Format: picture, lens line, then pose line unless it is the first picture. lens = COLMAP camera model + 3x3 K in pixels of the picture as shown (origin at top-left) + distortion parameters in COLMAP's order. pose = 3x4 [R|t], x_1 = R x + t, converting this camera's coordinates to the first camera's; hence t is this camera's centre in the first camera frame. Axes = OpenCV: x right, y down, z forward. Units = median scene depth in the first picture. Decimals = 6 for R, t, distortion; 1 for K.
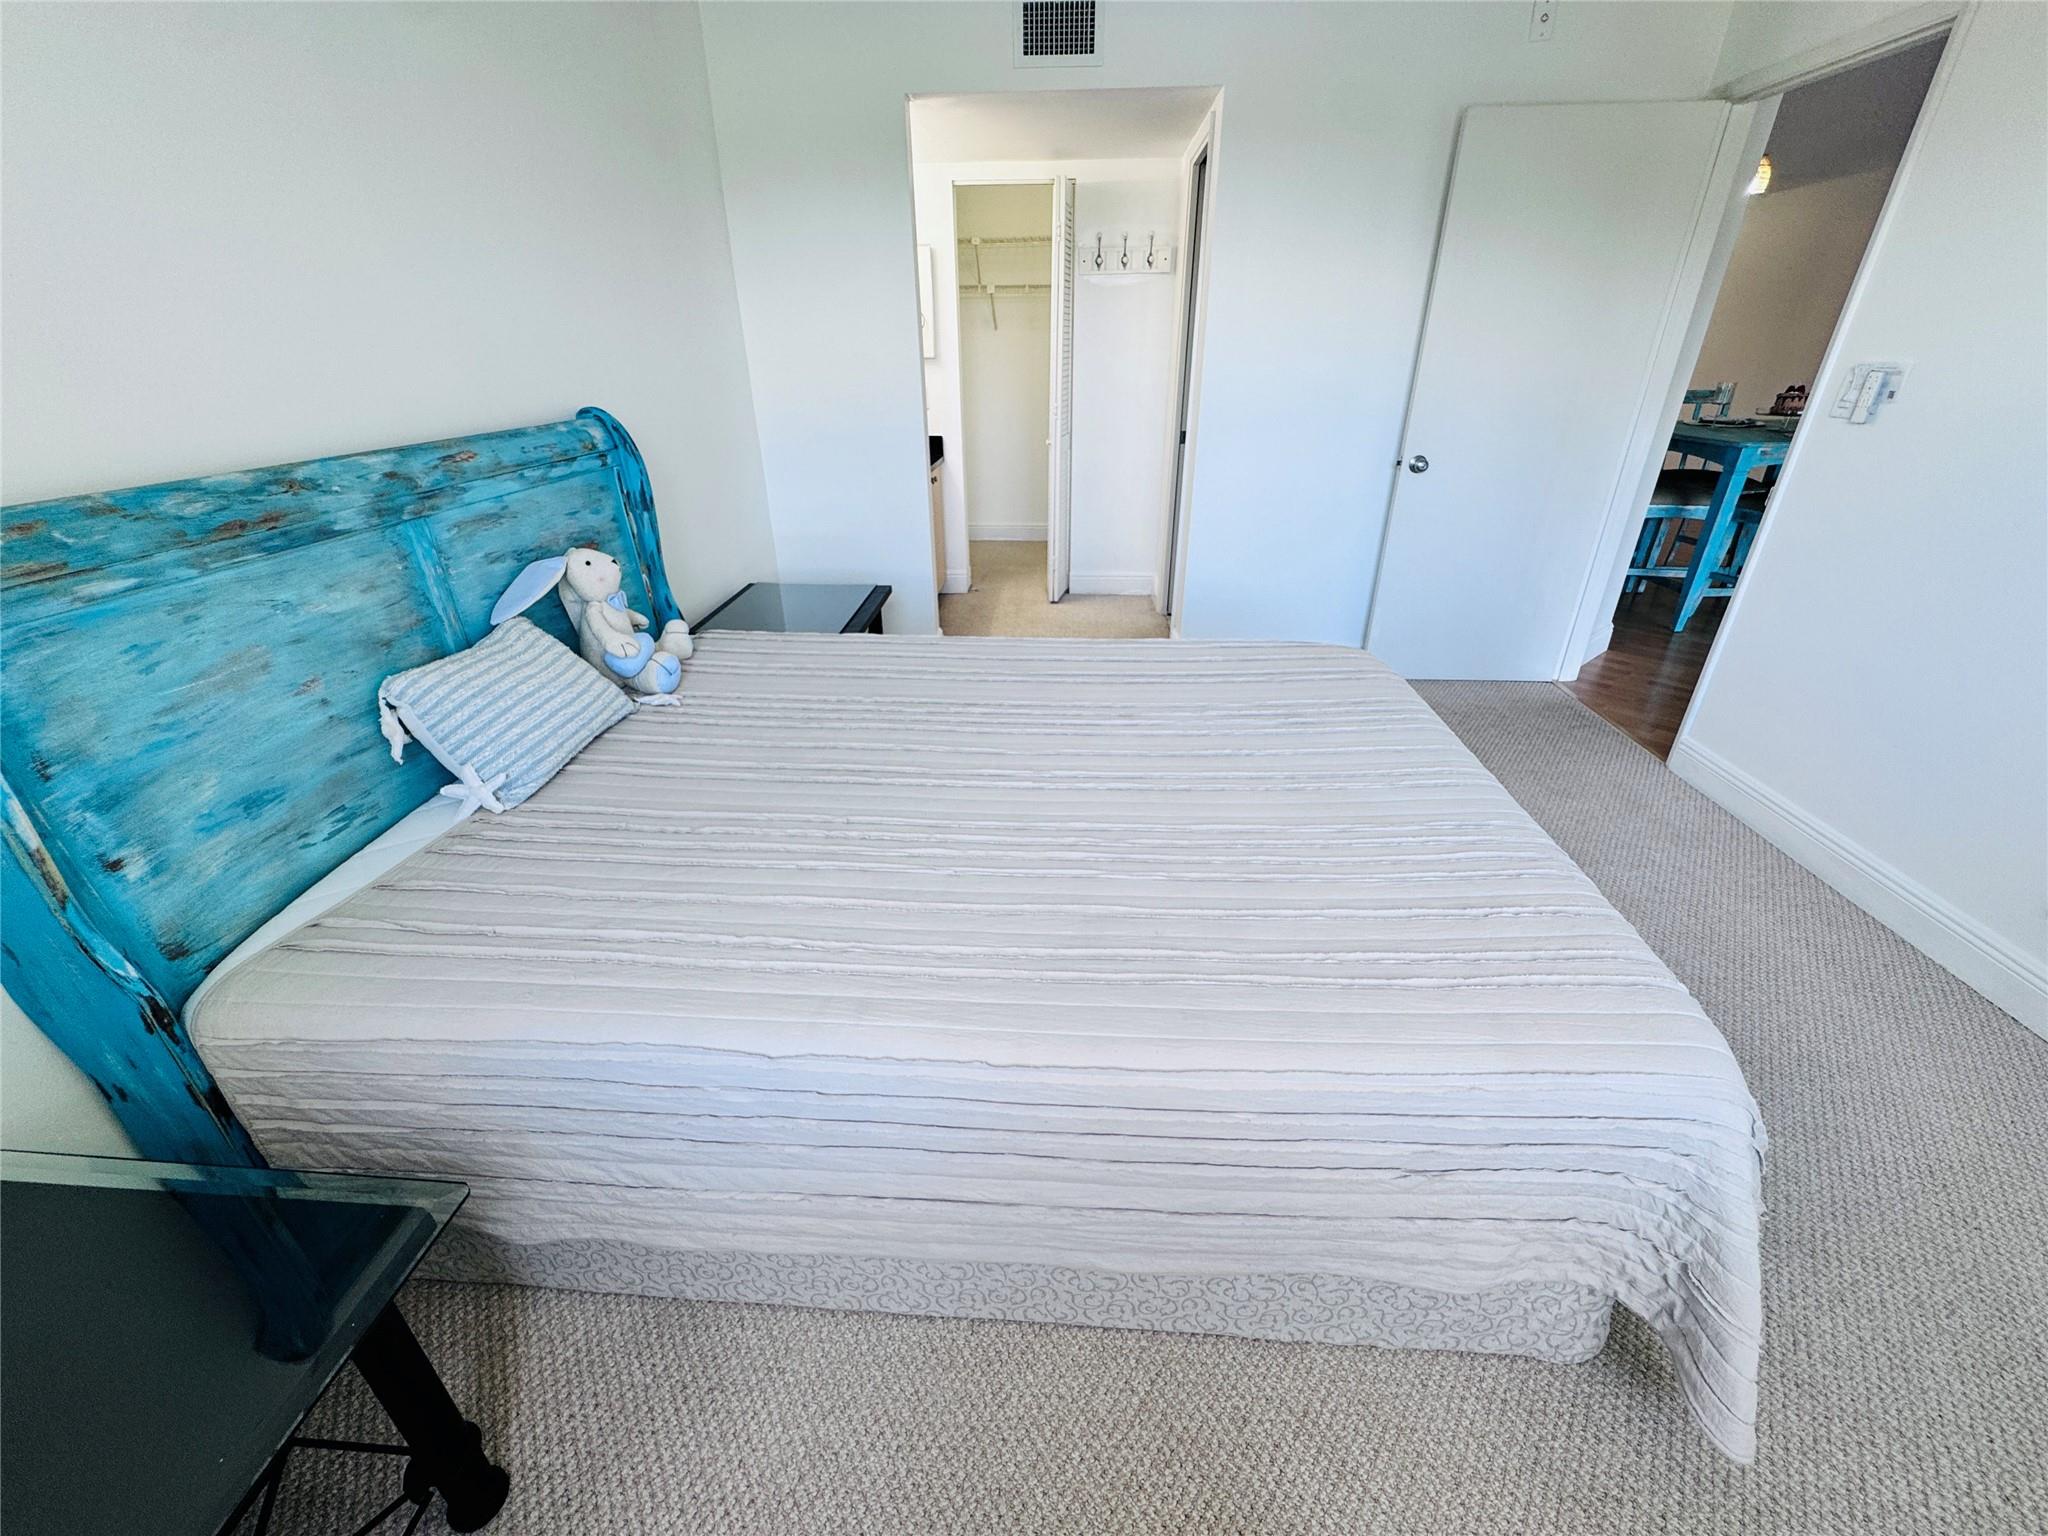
lens RADIAL K [[817.9, 0, 1026.1], [0, 817.9, 756.7], [0, 0, 1]] dist [-0.001853, 0.000079]
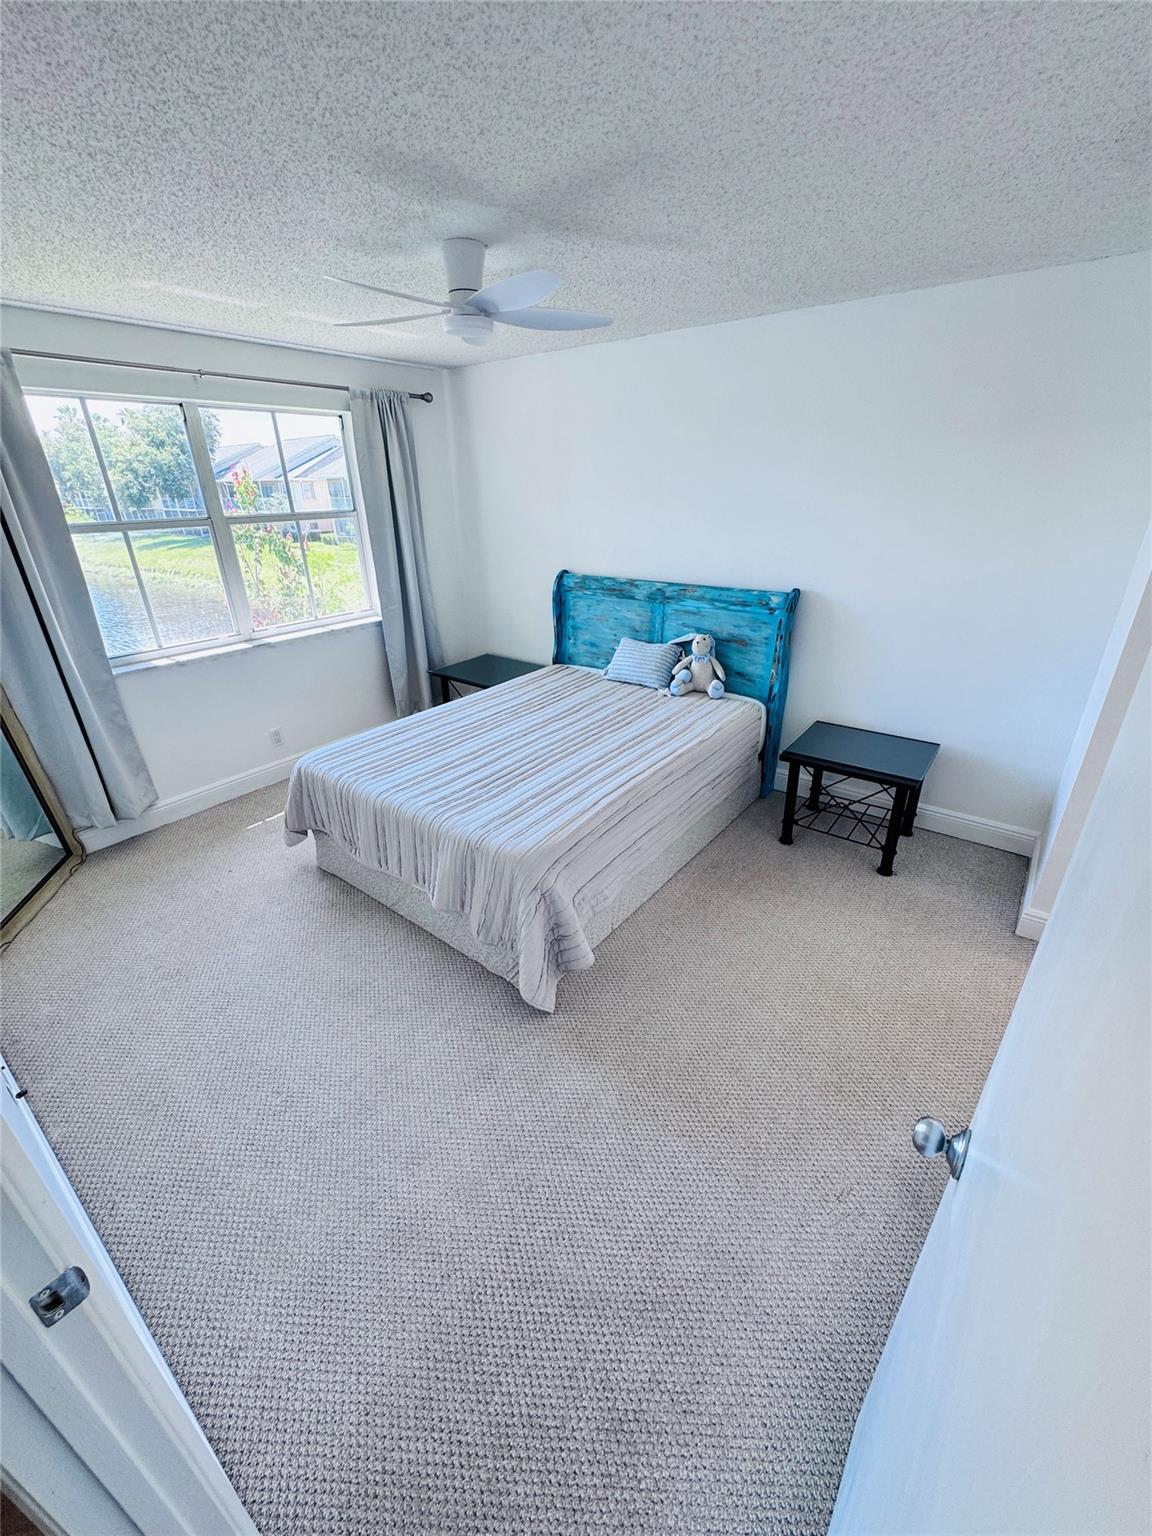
lens RADIAL K [[613.4, 0, 579.8], [0, 613.4, 764.6], [0, 0, 1]] dist [-0.001853, 0.000079]
pose [[-0.562790, 0.356759, -0.745648, 1.411120], [-0.355355, 0.710032, 0.607928, -1.146013], [0.746318, 0.607105, -0.272823, 1.726910]]
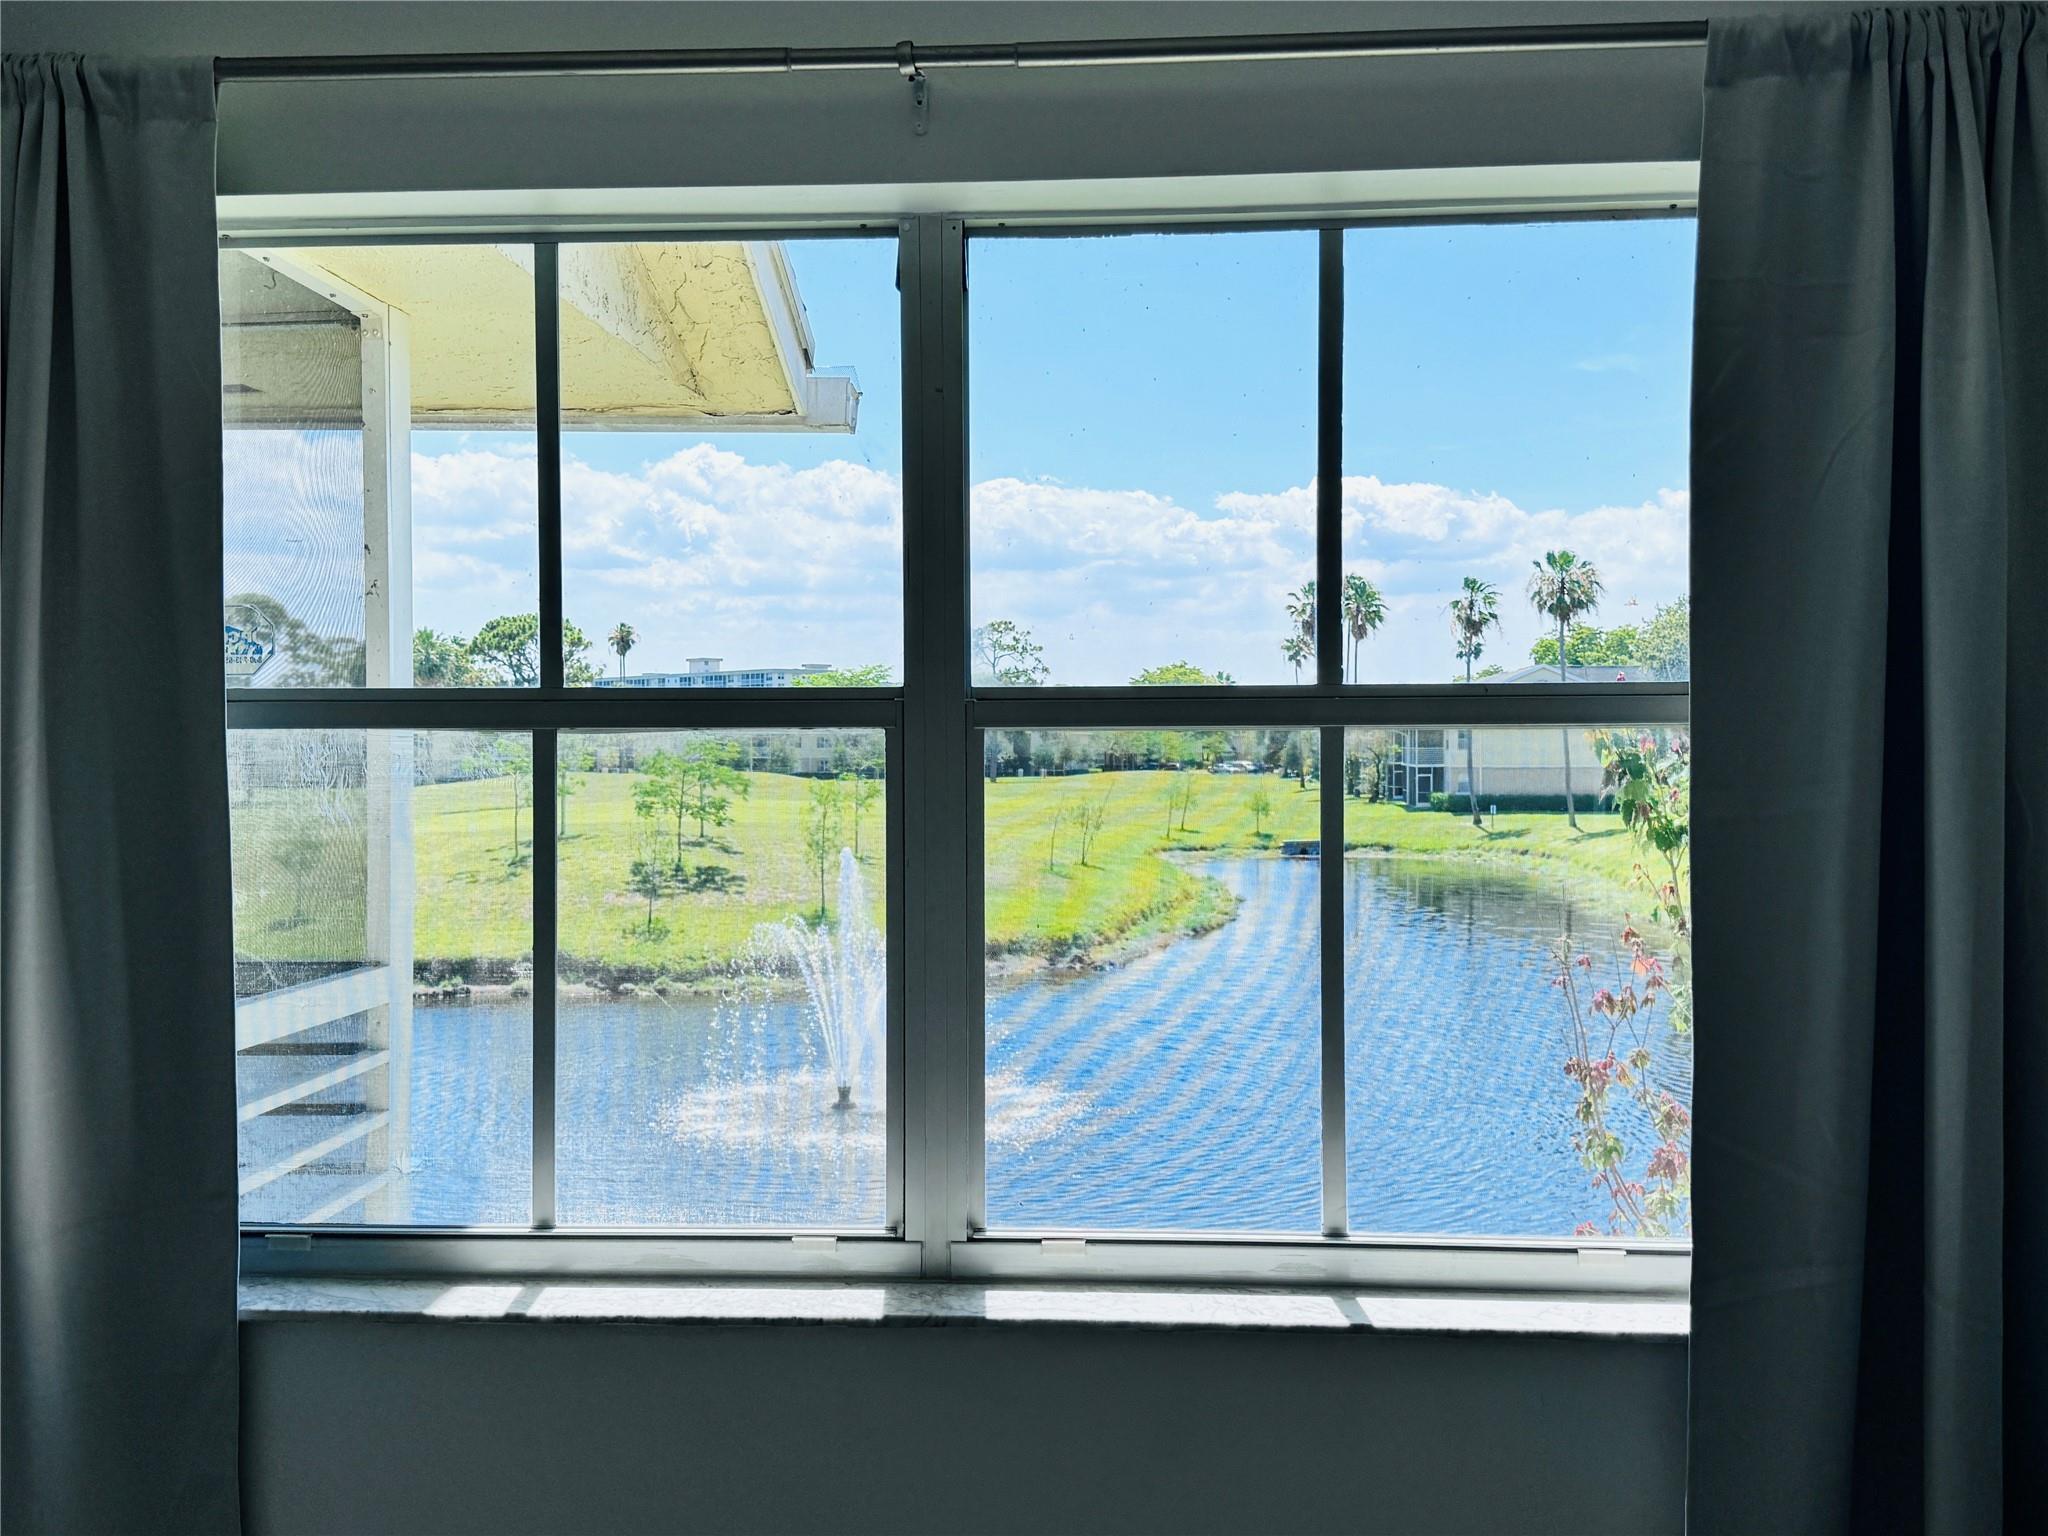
lens RADIAL K [[1947.9, 0, 1041.0], [0, 1947.9, 770.8], [0, 0, 1]] dist [0.098196, 0.000000]
pose [[-0.999903, 0.008415, 0.011138, 0.114117], [0.012621, 0.885877, 0.463748, -0.628134], [-0.005964, 0.463844, -0.885897, 0.985224]]
